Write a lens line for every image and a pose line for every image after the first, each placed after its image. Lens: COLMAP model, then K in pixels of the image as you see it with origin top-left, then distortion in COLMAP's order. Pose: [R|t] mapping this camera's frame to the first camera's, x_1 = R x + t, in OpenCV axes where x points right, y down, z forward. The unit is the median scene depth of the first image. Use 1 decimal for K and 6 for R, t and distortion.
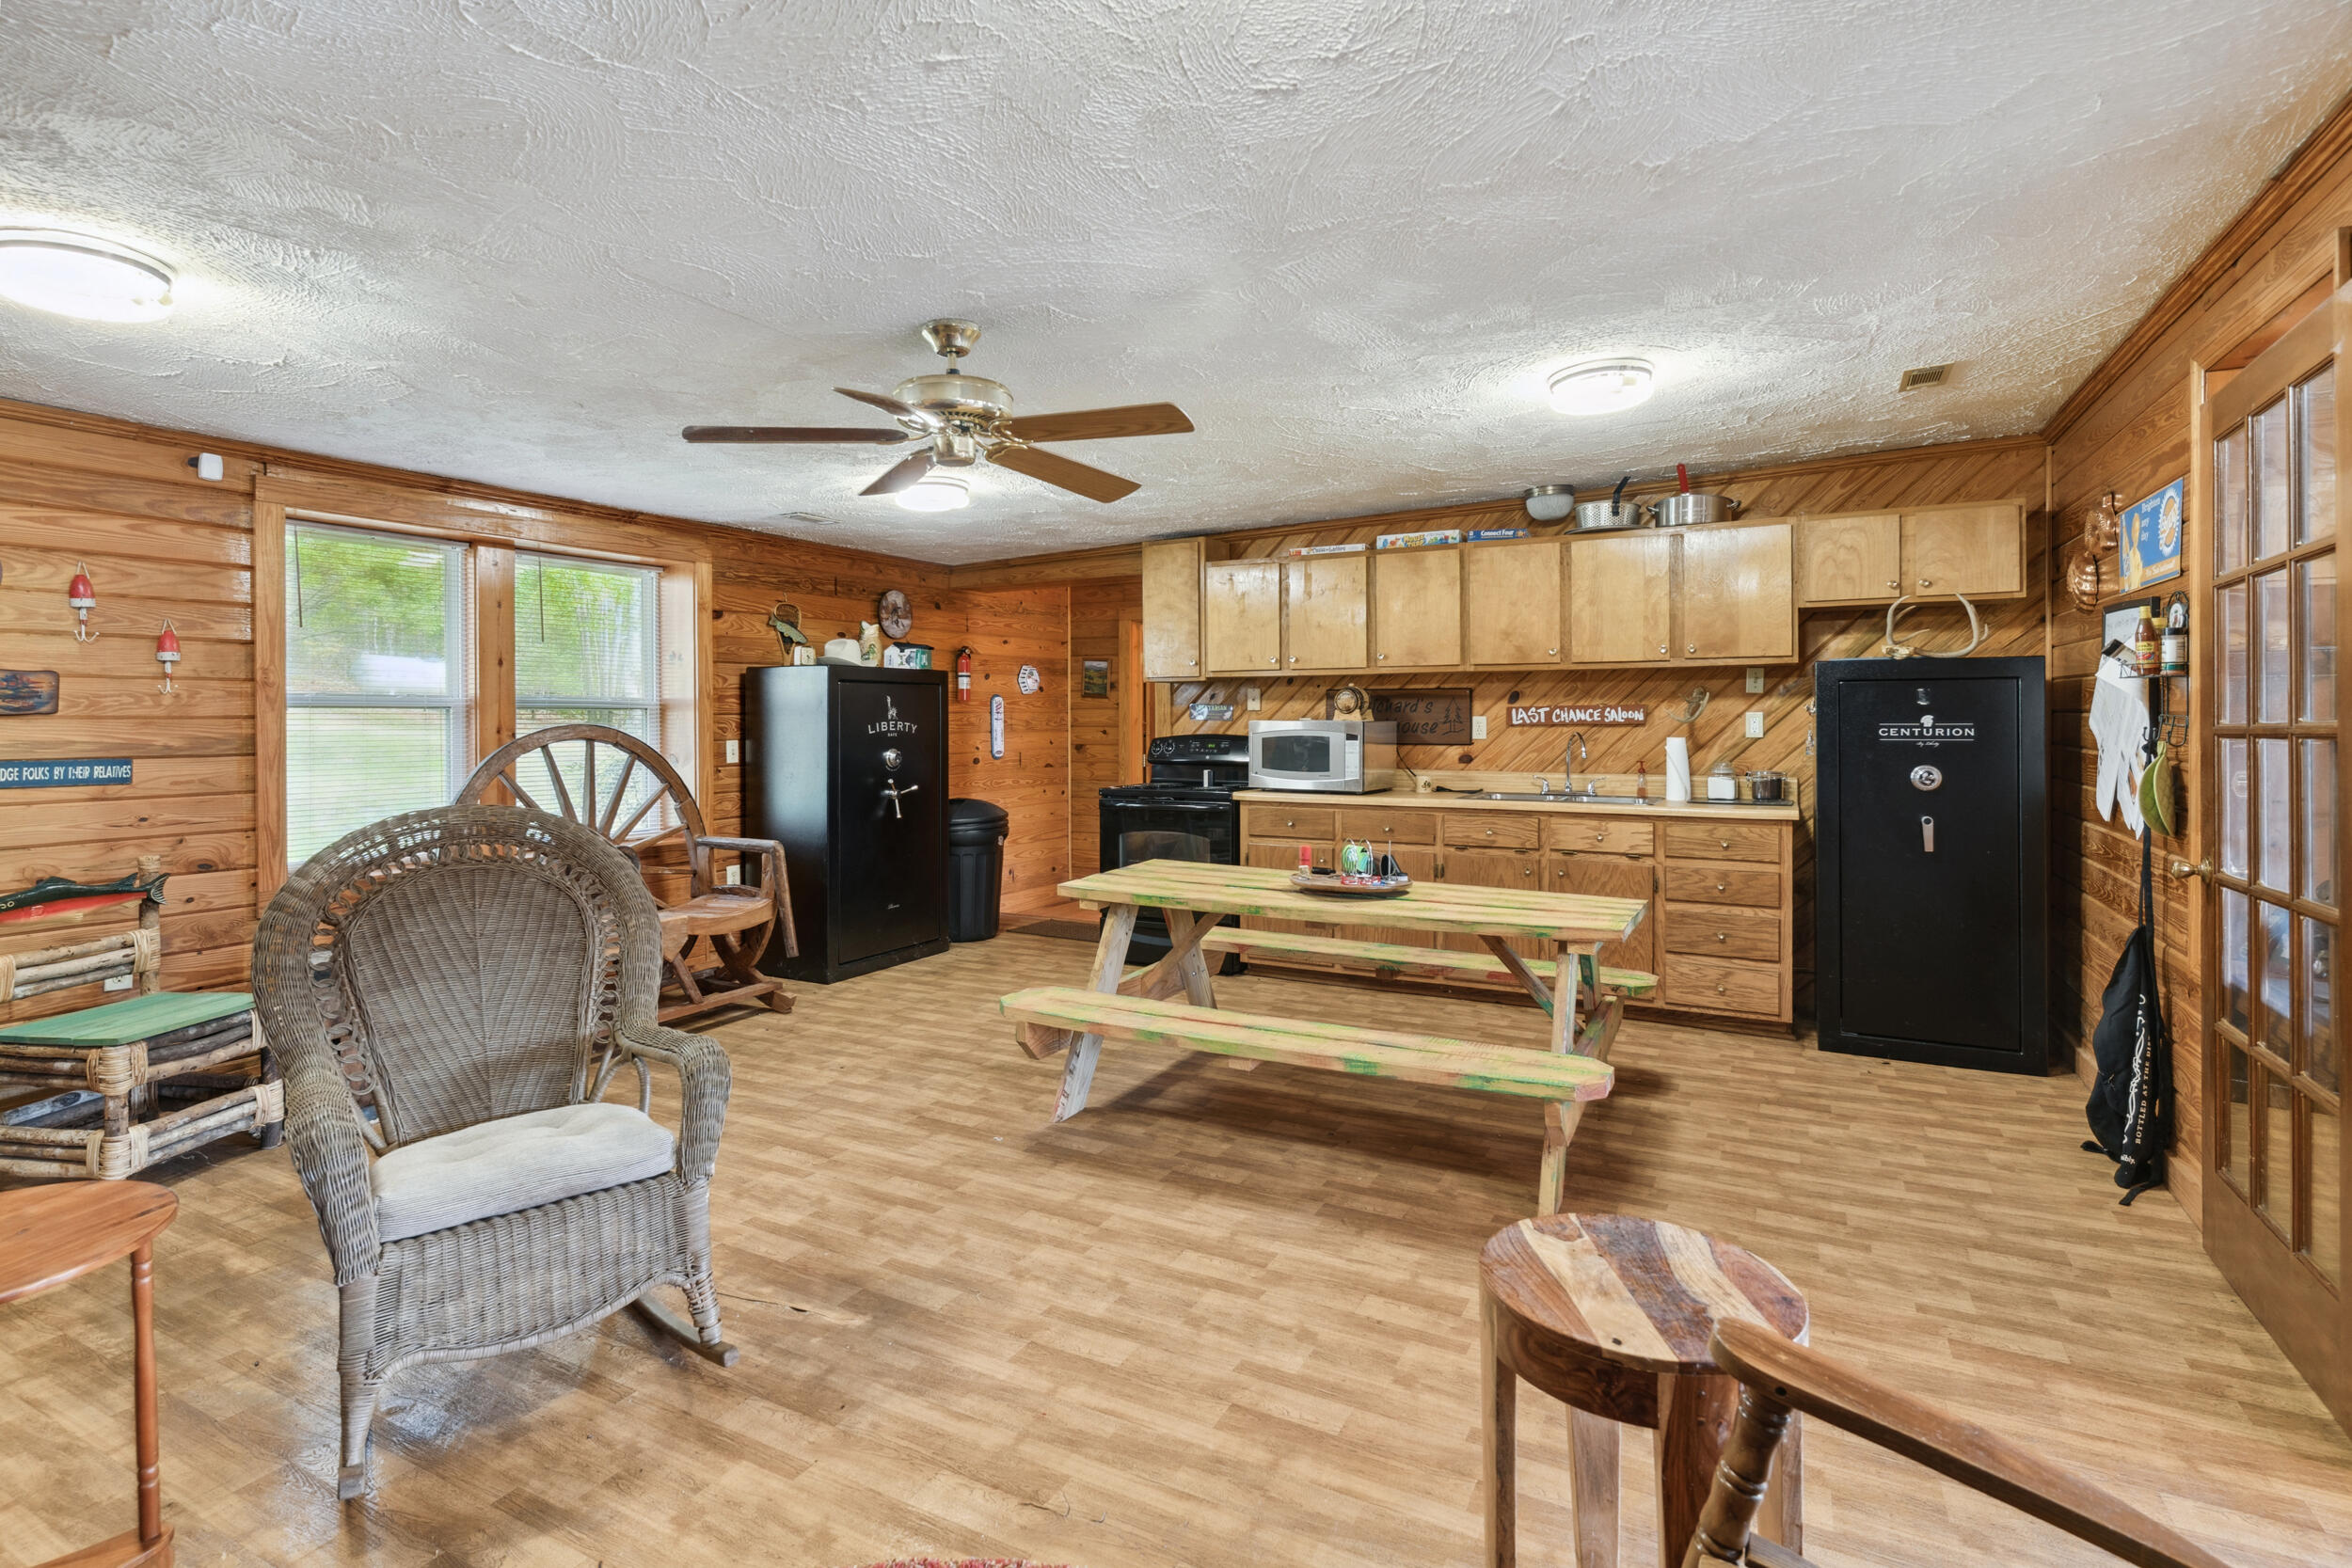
lens RADIAL K [[1150.8, 0, 1173.9], [0, 1150.8, 719.5], [0, 0, 1]] dist [0.001043, -0.000082]
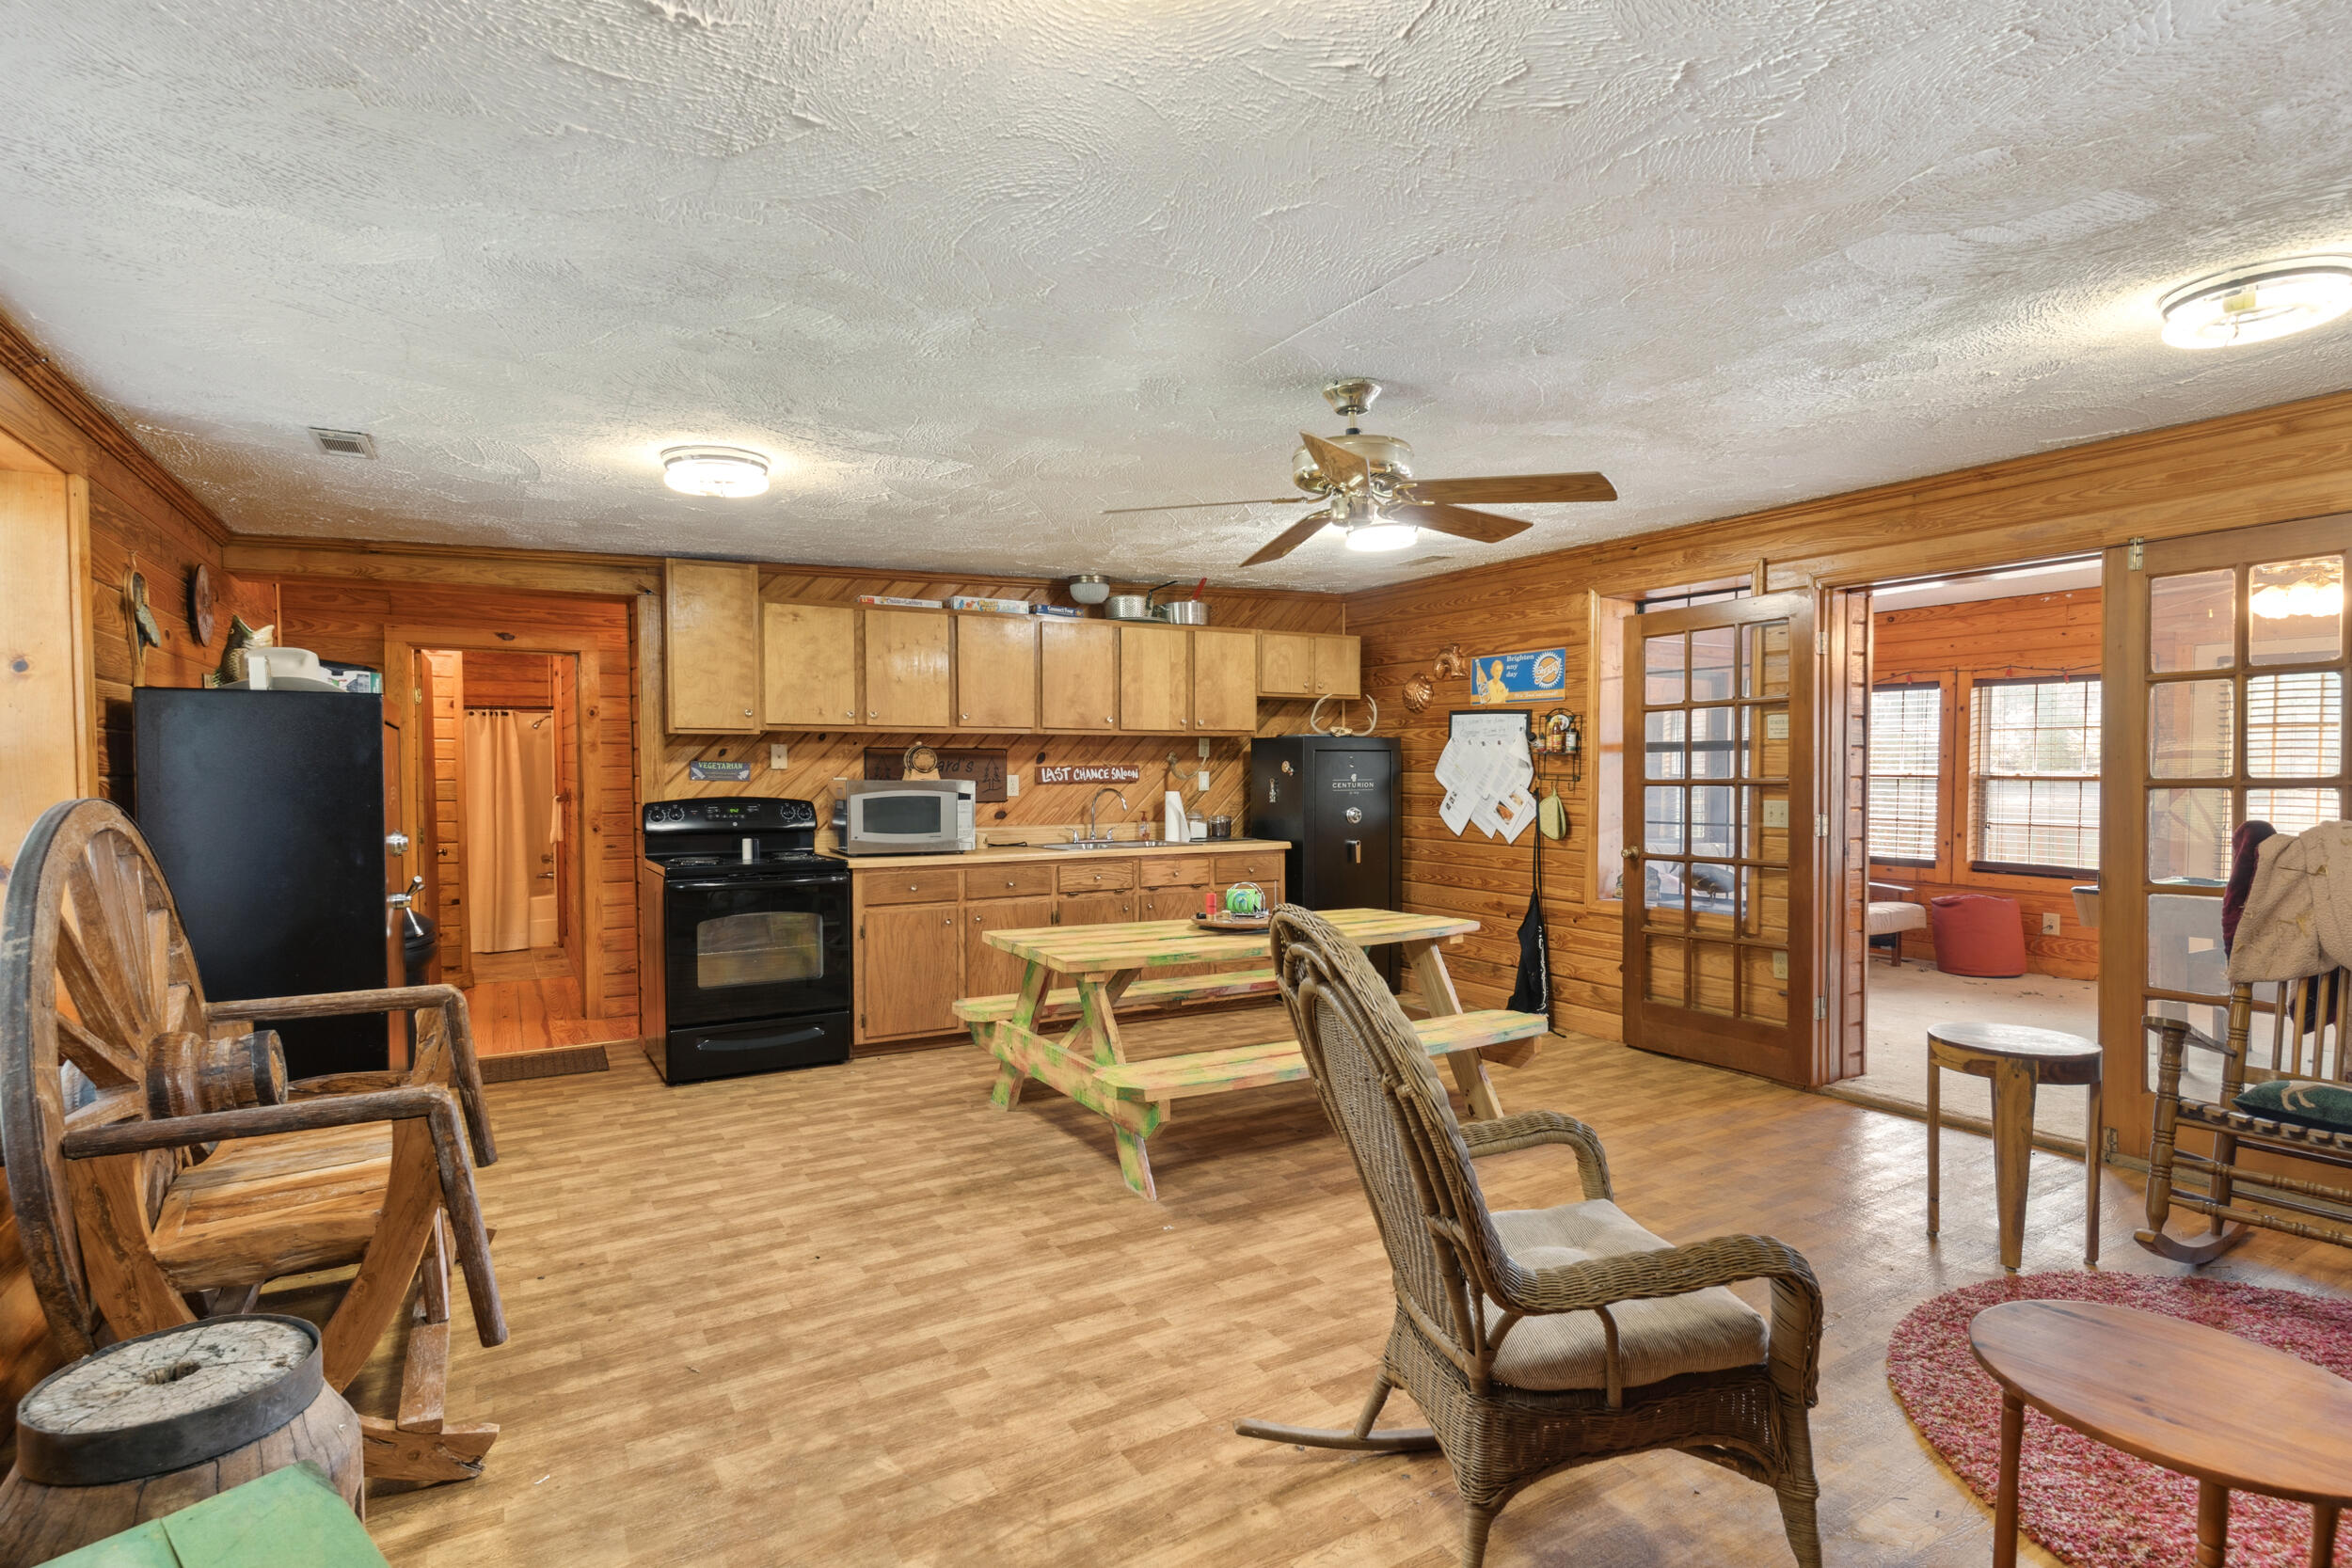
lens RADIAL K [[1141.6, 0, 1176.0], [0, 1141.6, 784.0], [0, 0, 1]] dist [0.000985, 0.000046]
pose [[0.517501, -0.008087, 0.855644, -0.627152], [0.005144, 0.999967, 0.006340, -0.000594], [-0.855667, 0.001120, 0.517526, 0.344563]]
